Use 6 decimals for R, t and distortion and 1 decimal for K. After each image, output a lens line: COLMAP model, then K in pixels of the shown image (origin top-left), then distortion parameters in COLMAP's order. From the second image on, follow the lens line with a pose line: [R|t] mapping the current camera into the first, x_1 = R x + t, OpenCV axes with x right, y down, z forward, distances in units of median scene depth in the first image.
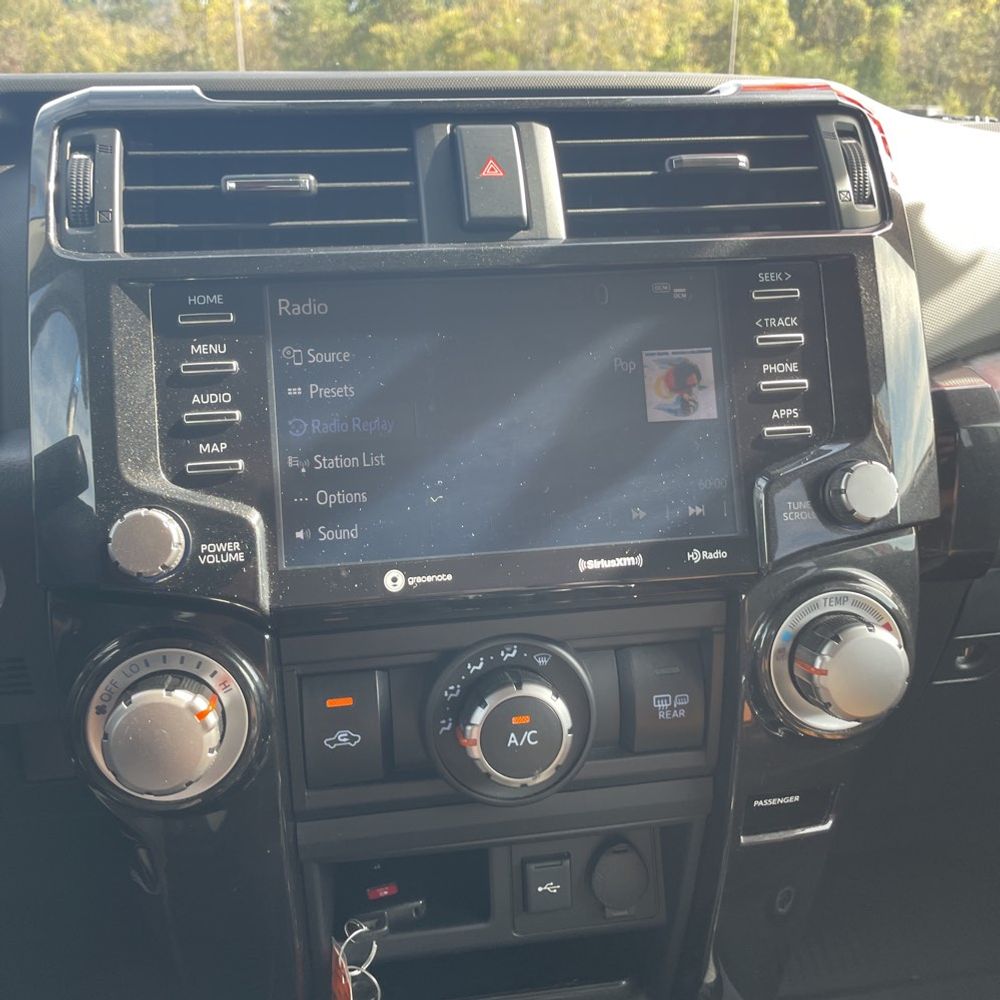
lens RADIAL K [[966.7, 0, 494.8], [0, 966.7, 477.0], [0, 0, 1]] dist [0.094212, -0.011409]
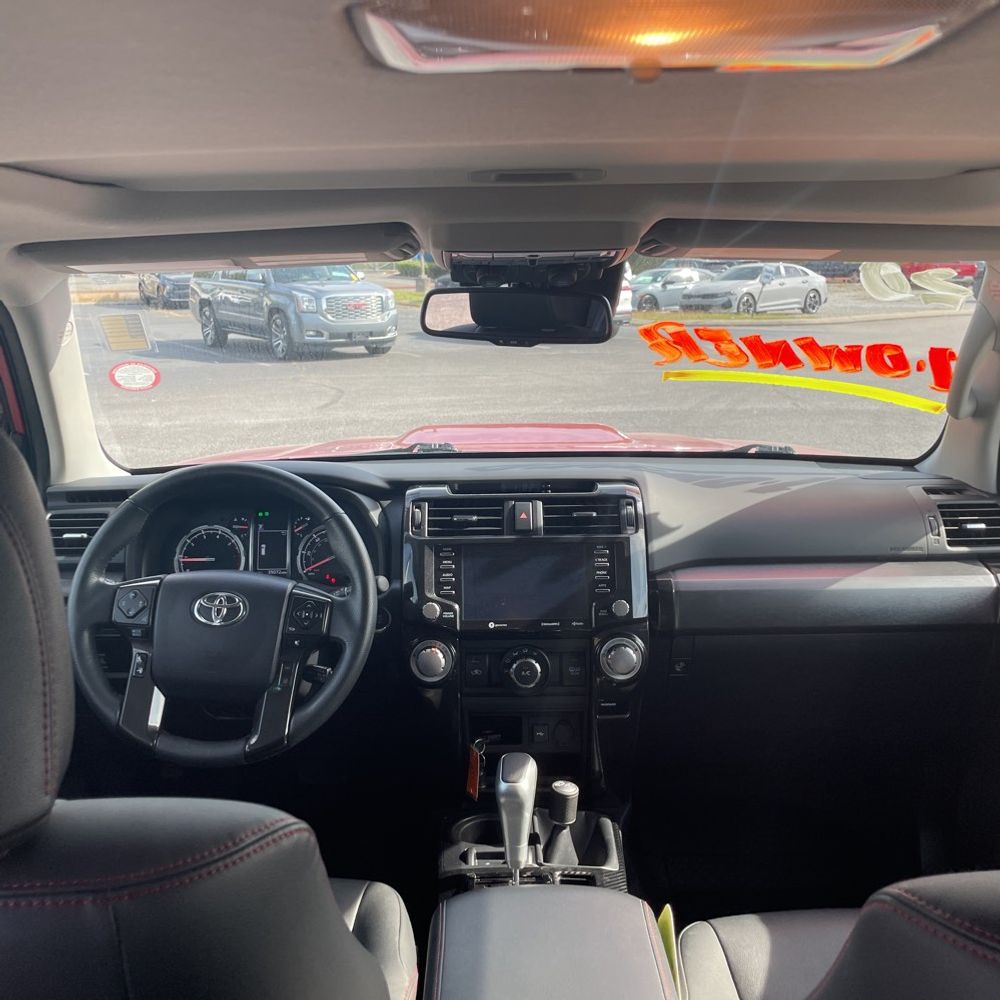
lens RADIAL K [[1015.7, 0, 519.7], [0, 1015.7, 489.7], [0, 0, 1]] dist [0.081323, -0.108268]
pose [[0.990196, 0.032202, -0.135920, 0.503072], [-0.046164, 0.993830, -0.100852, -0.021637], [0.131833, 0.106138, 0.985573, -2.813378]]
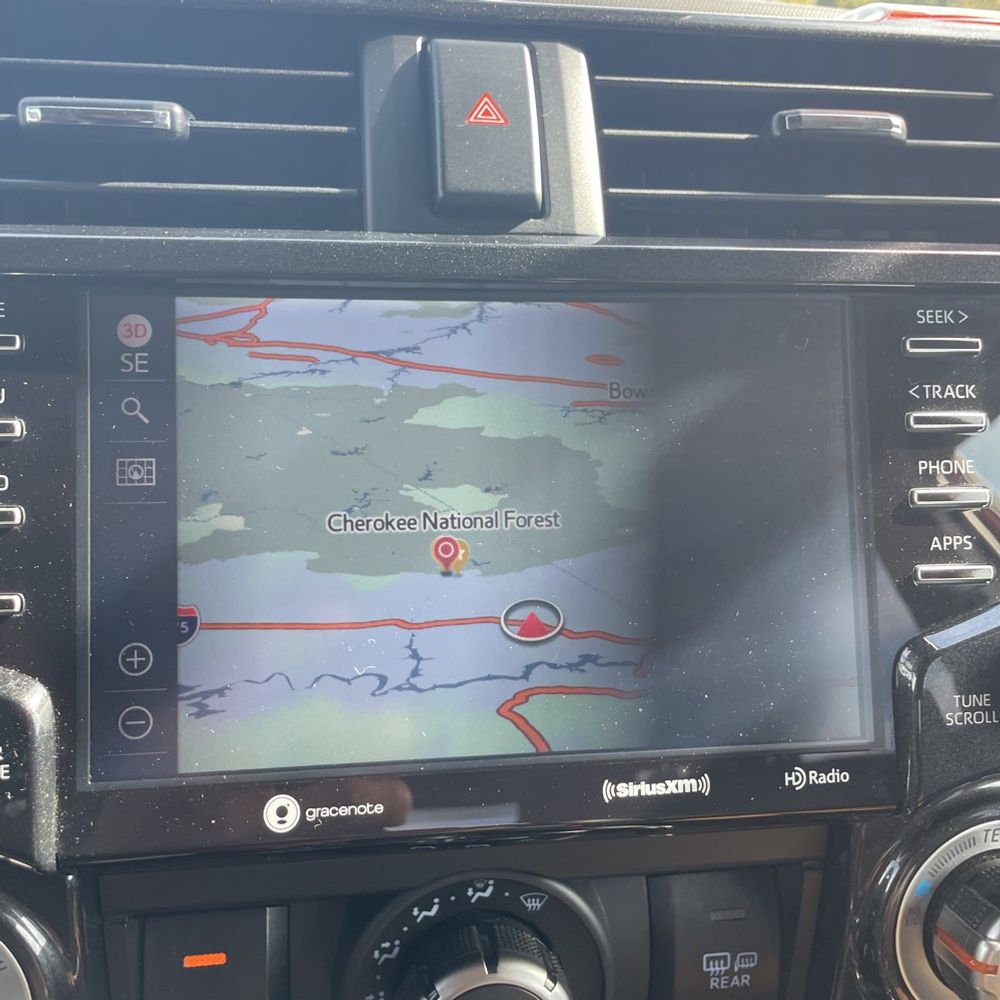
lens RADIAL K [[1015.7, 0, 519.7], [0, 1015.7, 489.7], [0, 0, 1]] dist [0.081323, -0.108268]
pose [[0.998619, 0.046334, 0.024768, 0.012260], [-0.046520, 0.998893, 0.007014, -0.090024], [-0.024416, -0.008157, 0.999669, 0.367776]]
